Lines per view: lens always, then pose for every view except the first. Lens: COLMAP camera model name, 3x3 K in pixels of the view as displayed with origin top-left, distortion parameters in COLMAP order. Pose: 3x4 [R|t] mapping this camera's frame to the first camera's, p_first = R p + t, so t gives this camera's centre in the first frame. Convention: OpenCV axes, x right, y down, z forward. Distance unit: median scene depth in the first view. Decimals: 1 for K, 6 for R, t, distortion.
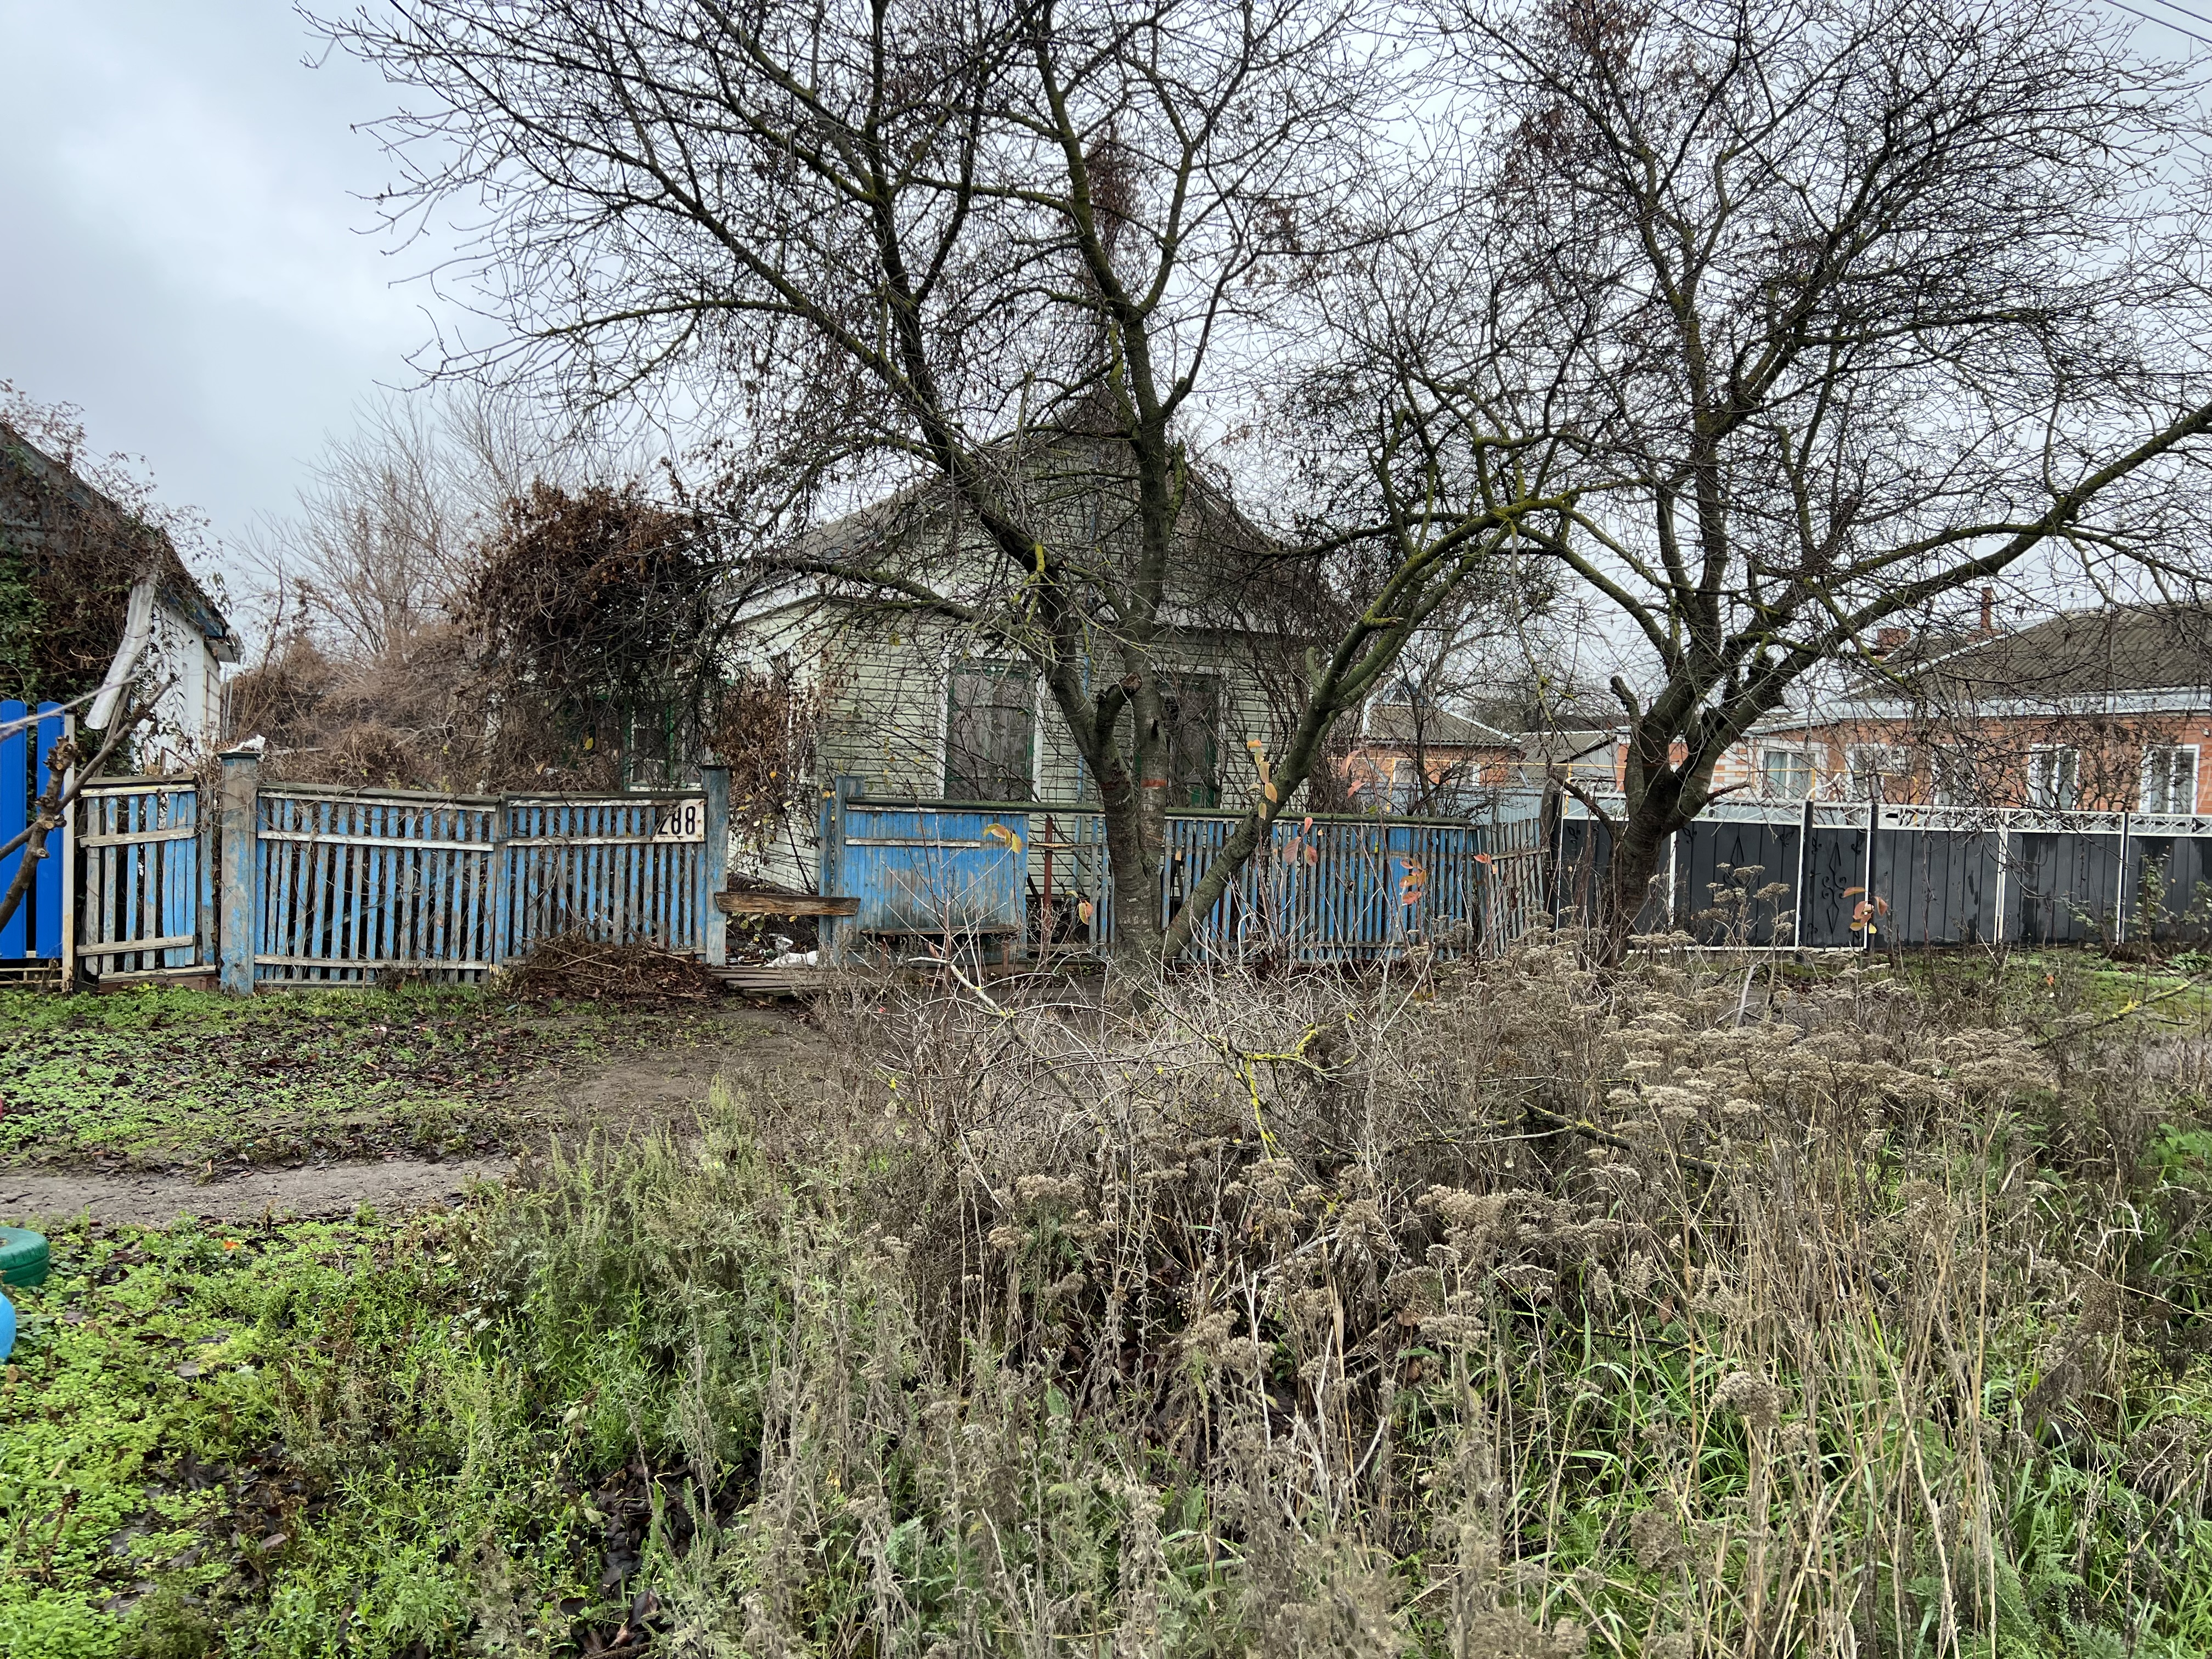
lens RADIAL K [[1639.7, 0, 1106.0], [0, 1639.7, 829.5], [0, 0, 1]] dist [0.057480, -0.068738]
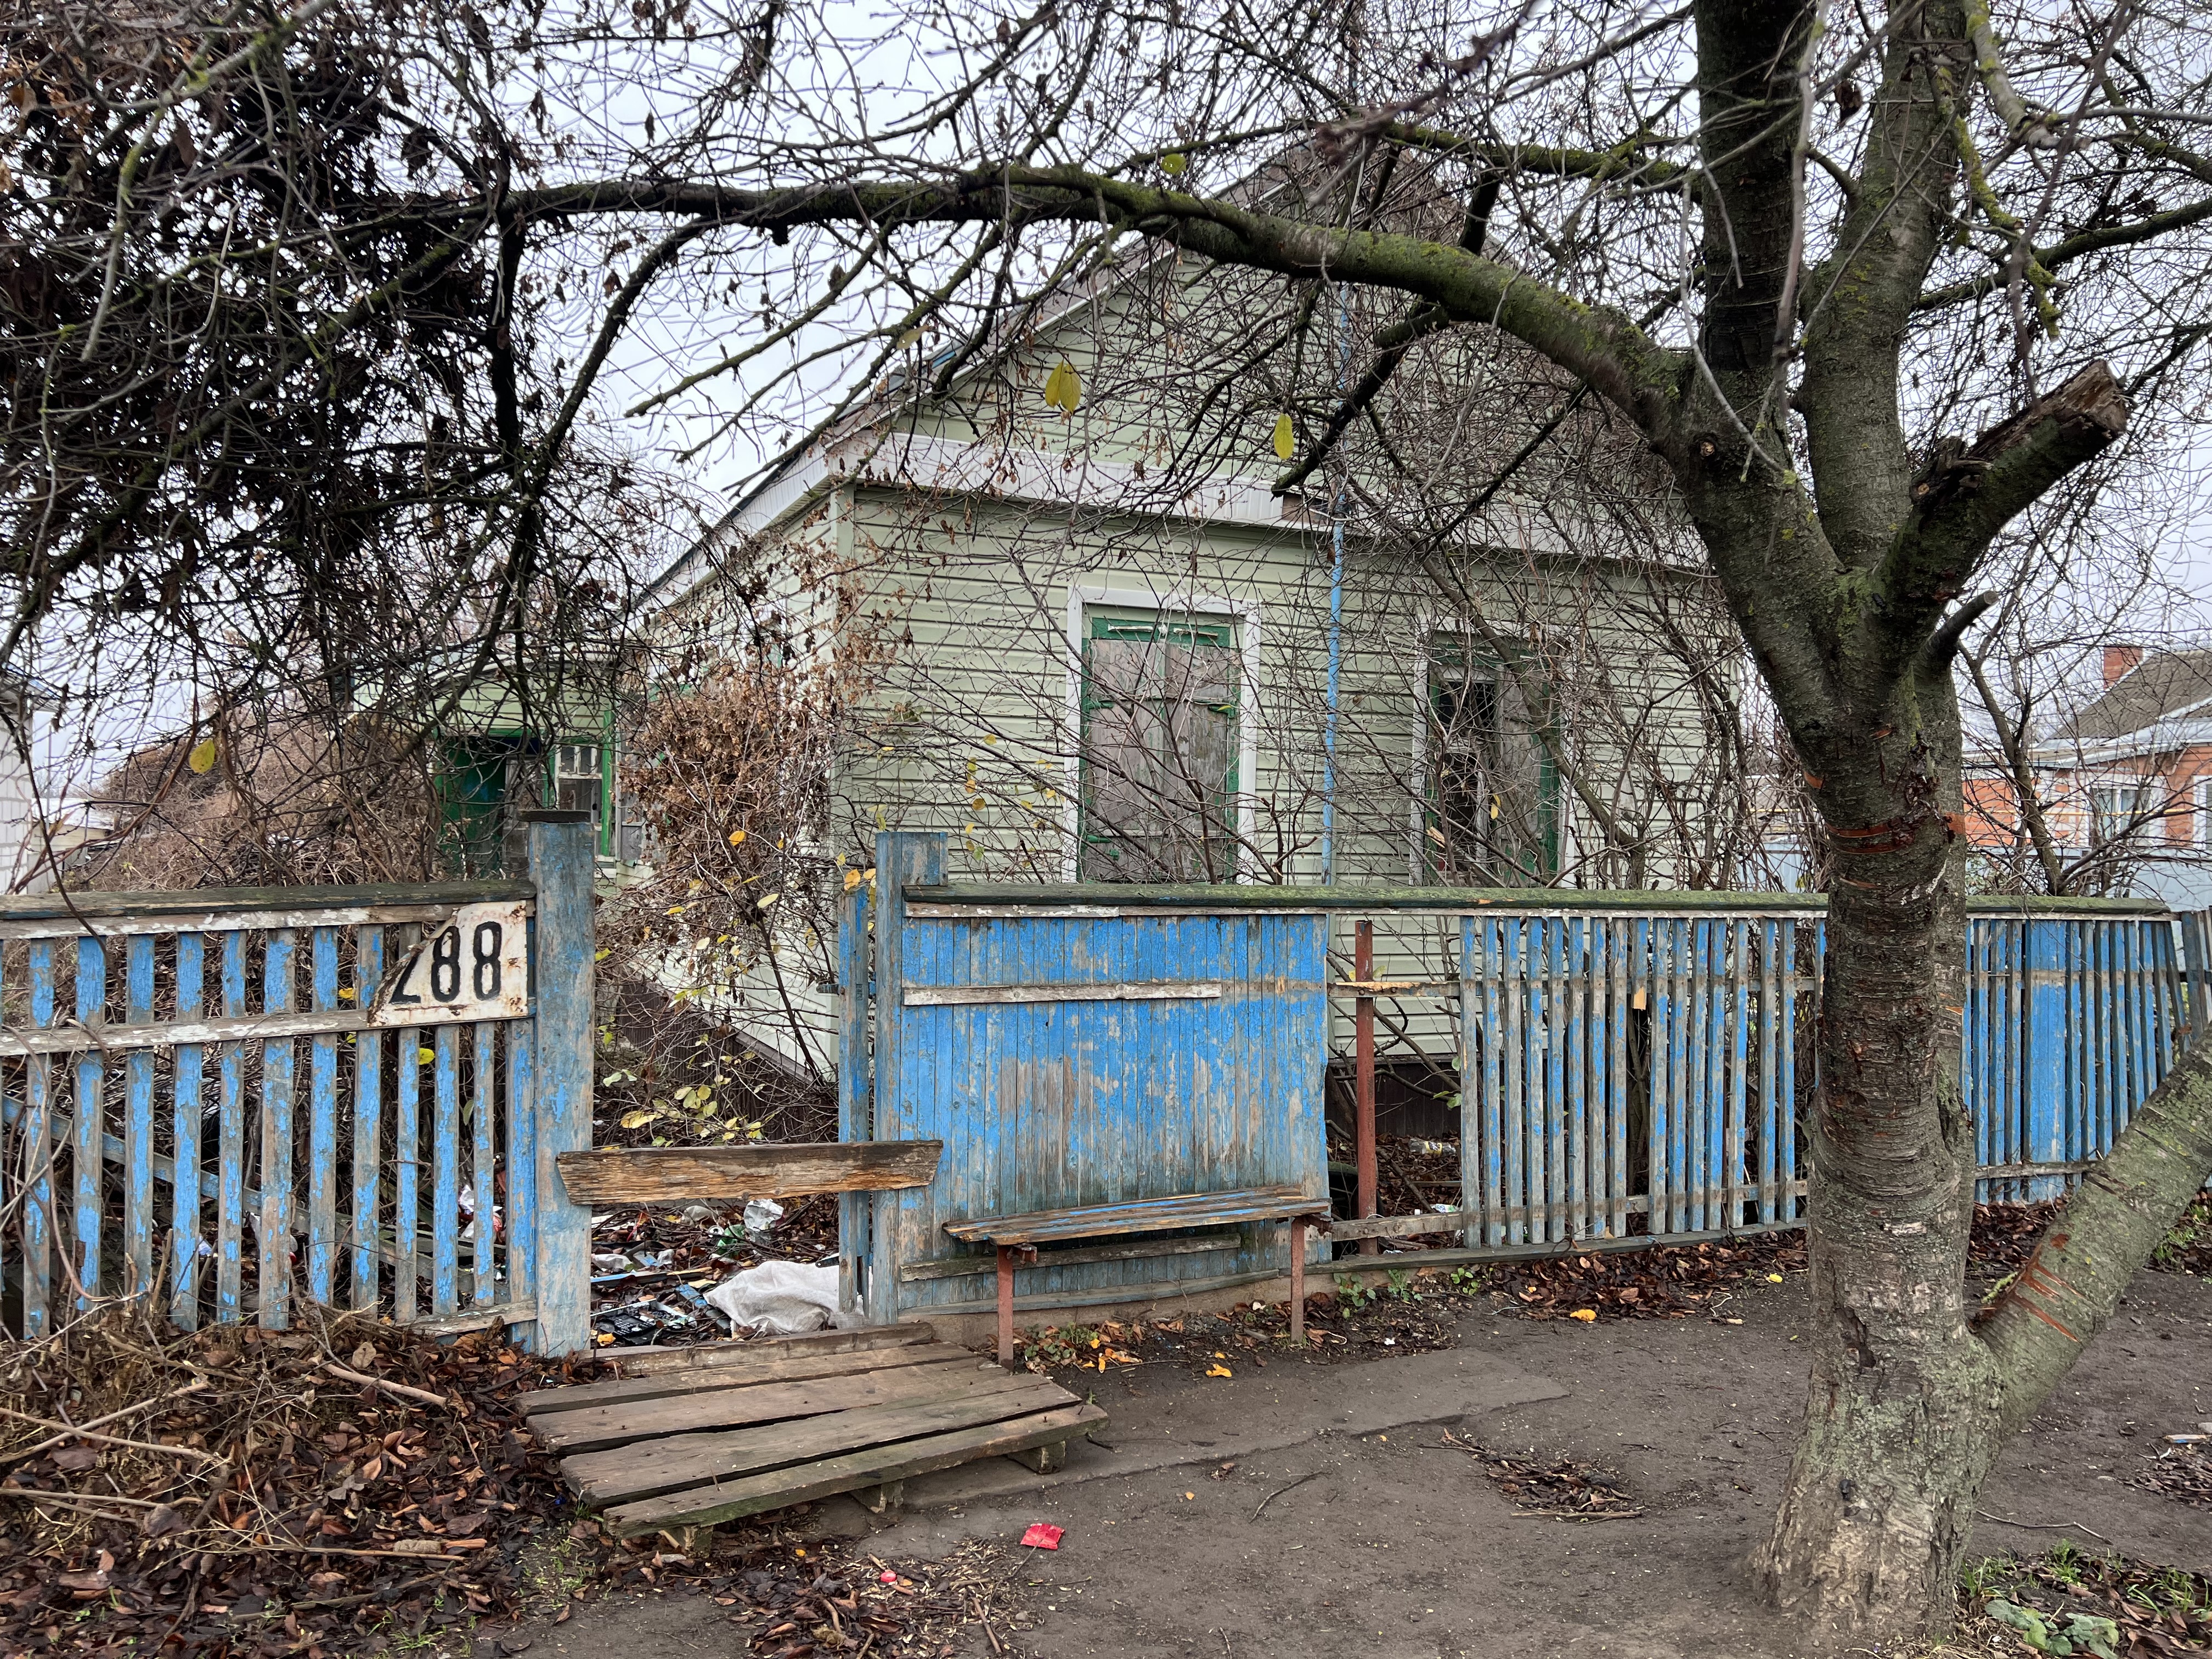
lens RADIAL K [[1639.7, 0, 1106.0], [0, 1639.7, 829.5], [0, 0, 1]] dist [0.057480, -0.068738]
pose [[0.999660, -0.021980, -0.014031, -0.107032], [0.021379, 0.998906, -0.041585, -0.016439], [0.014930, 0.041271, 0.999036, 0.624794]]
